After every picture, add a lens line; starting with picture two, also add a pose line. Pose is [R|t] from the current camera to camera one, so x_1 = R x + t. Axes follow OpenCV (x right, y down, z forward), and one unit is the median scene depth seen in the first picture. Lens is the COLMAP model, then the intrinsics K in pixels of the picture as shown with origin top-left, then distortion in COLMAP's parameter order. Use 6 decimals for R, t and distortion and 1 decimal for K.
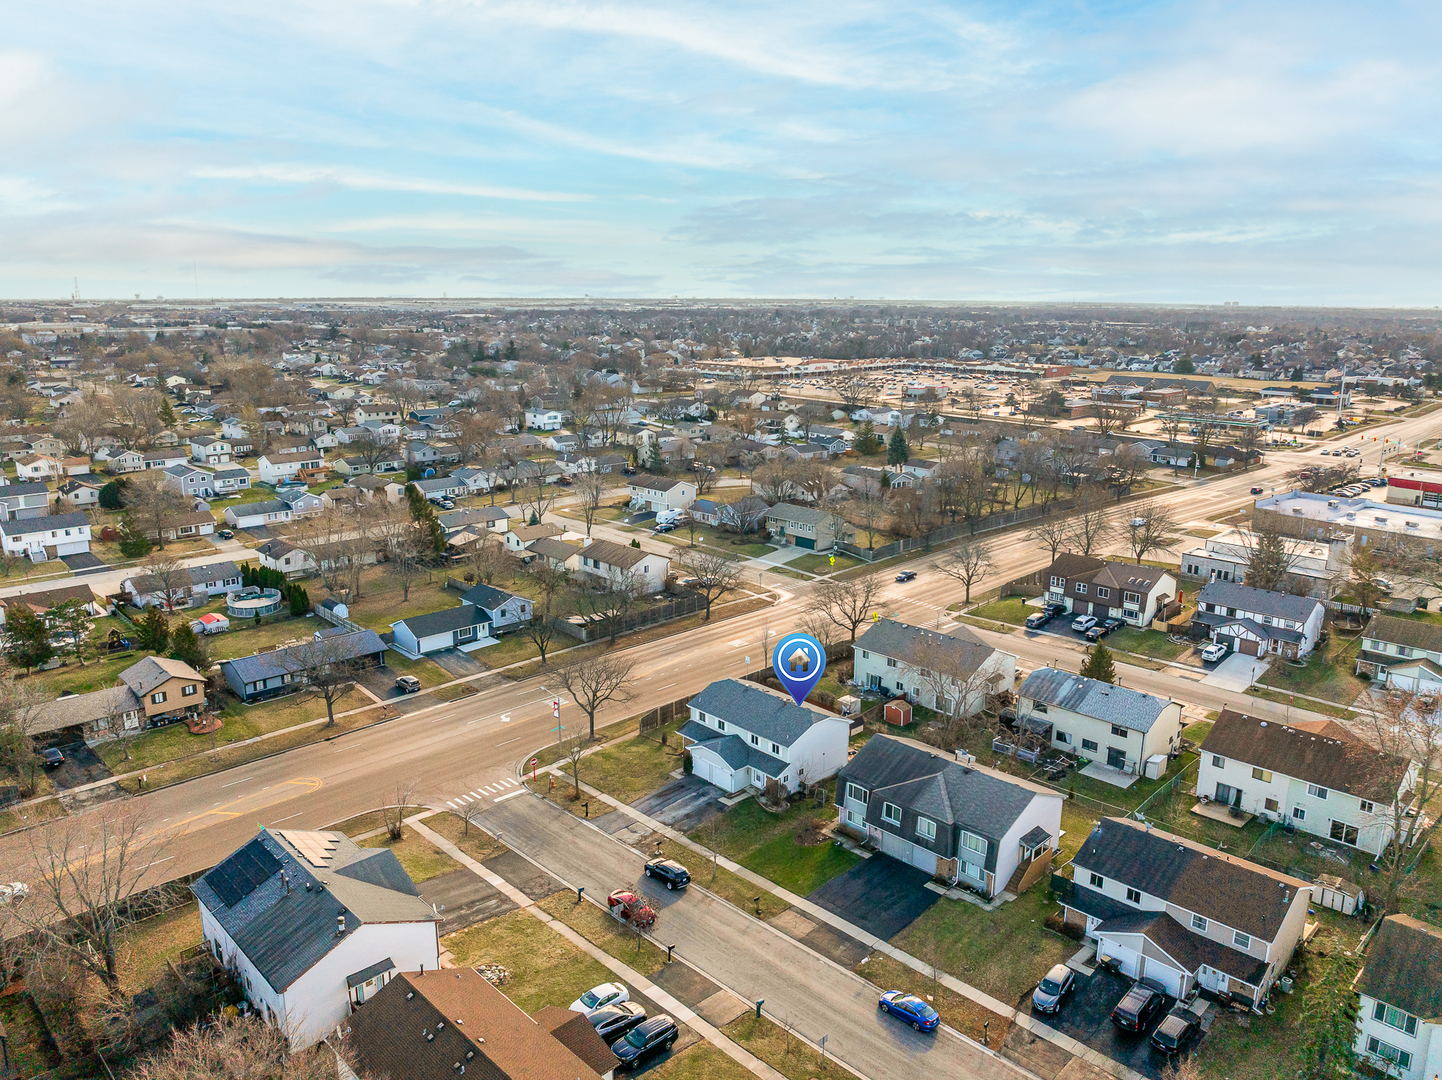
lens RADIAL K [[1022.6, 0, 726.3], [0, 1022.6, 537.4], [0, 0, 1]] dist [-0.026640, -0.013229]
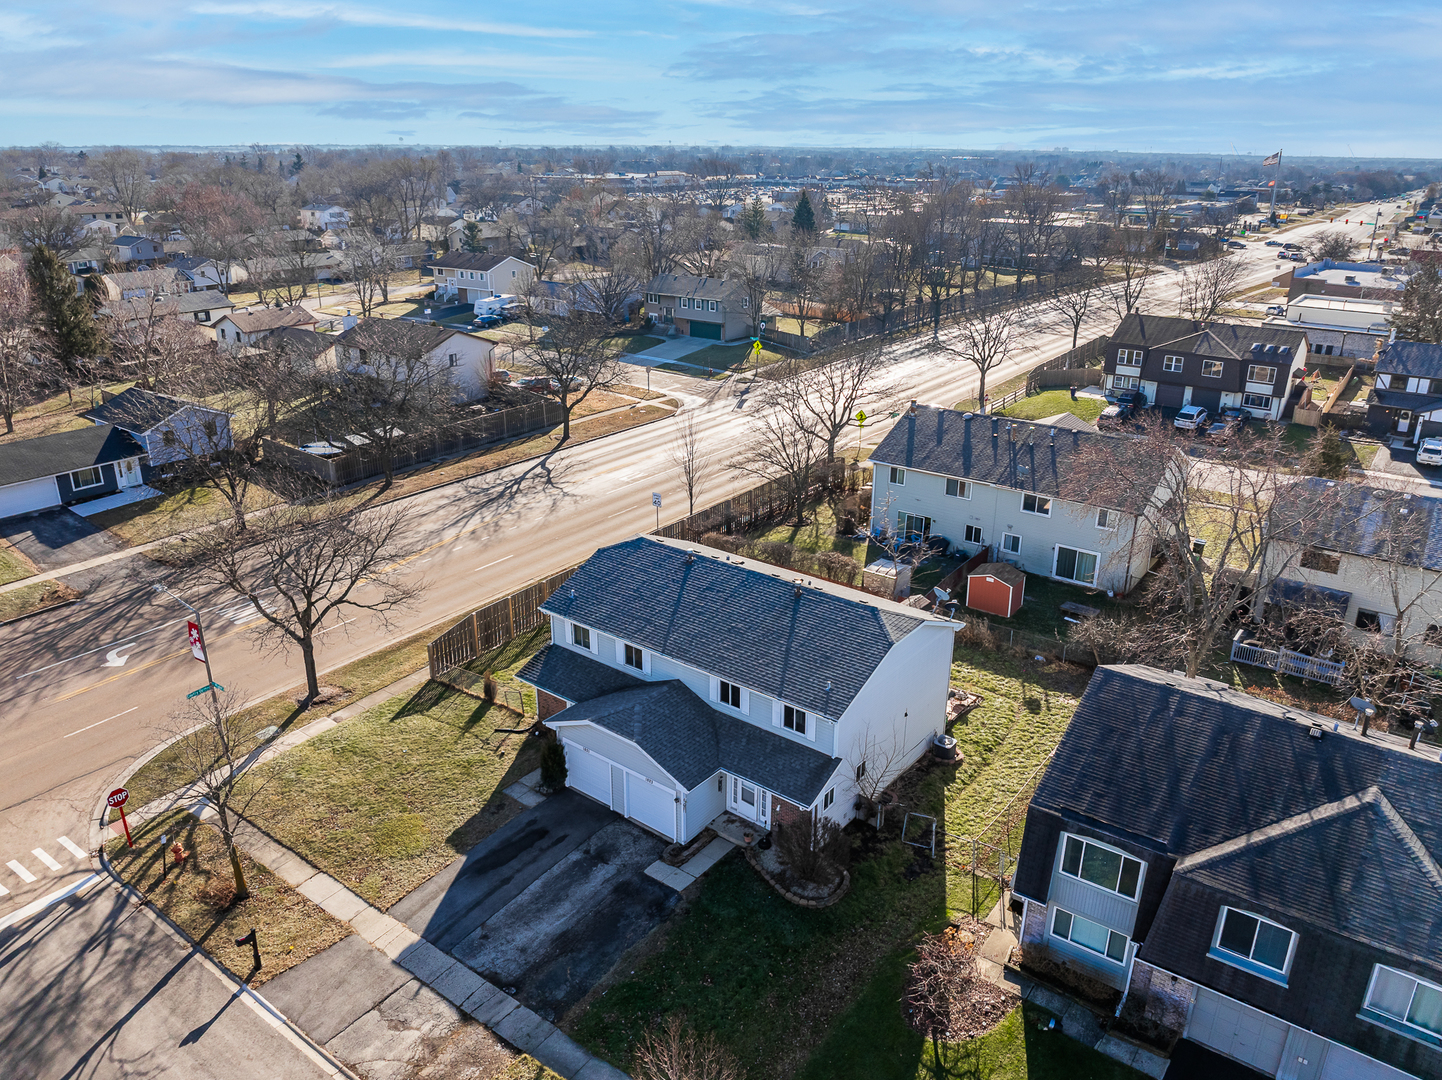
lens RADIAL K [[1022.6, 0, 728.5], [0, 1022.6, 536.1], [0, 0, 1]] dist [-0.026640, -0.013229]
pose [[0.987447, -0.056039, 0.147674, -0.022317], [0.035717, 0.989949, 0.136841, 0.081492], [-0.153858, -0.129849, 0.979524, 0.581687]]
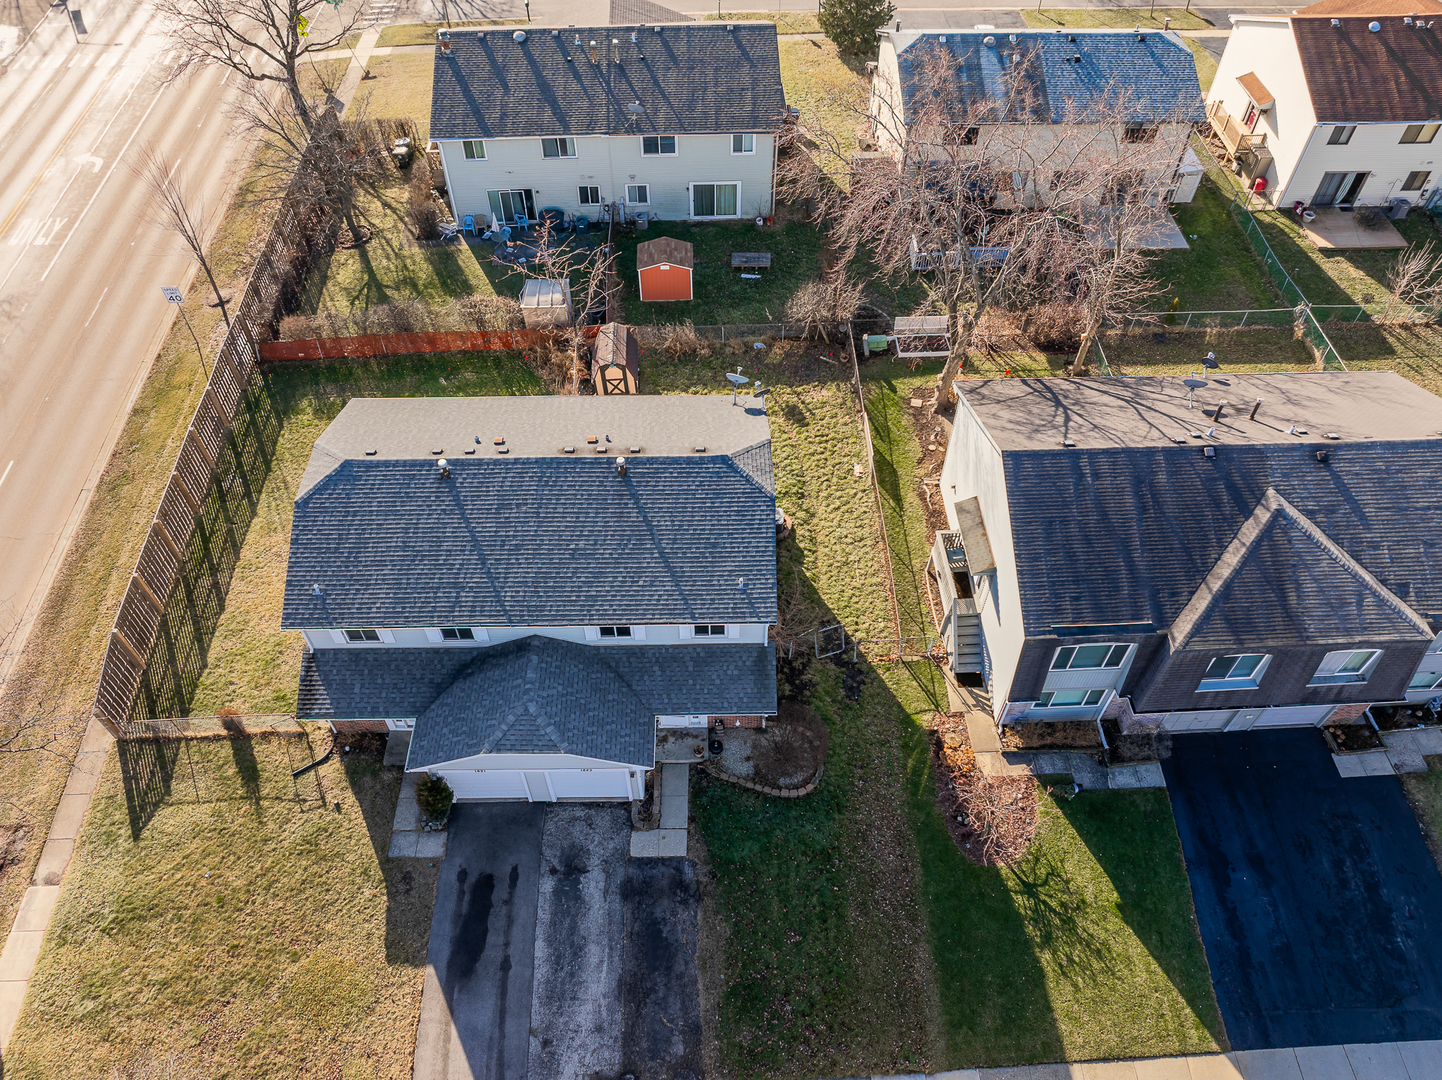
lens RADIAL K [[1022.6, 0, 723.8], [0, 1022.6, 534.0], [0, 0, 1]] dist [-0.026640, -0.013229]
pose [[0.672161, -0.575566, 0.465750, -0.069516], [0.171034, 0.732736, 0.658670, -0.017034], [-0.720380, -0.363073, 0.590958, 0.729459]]
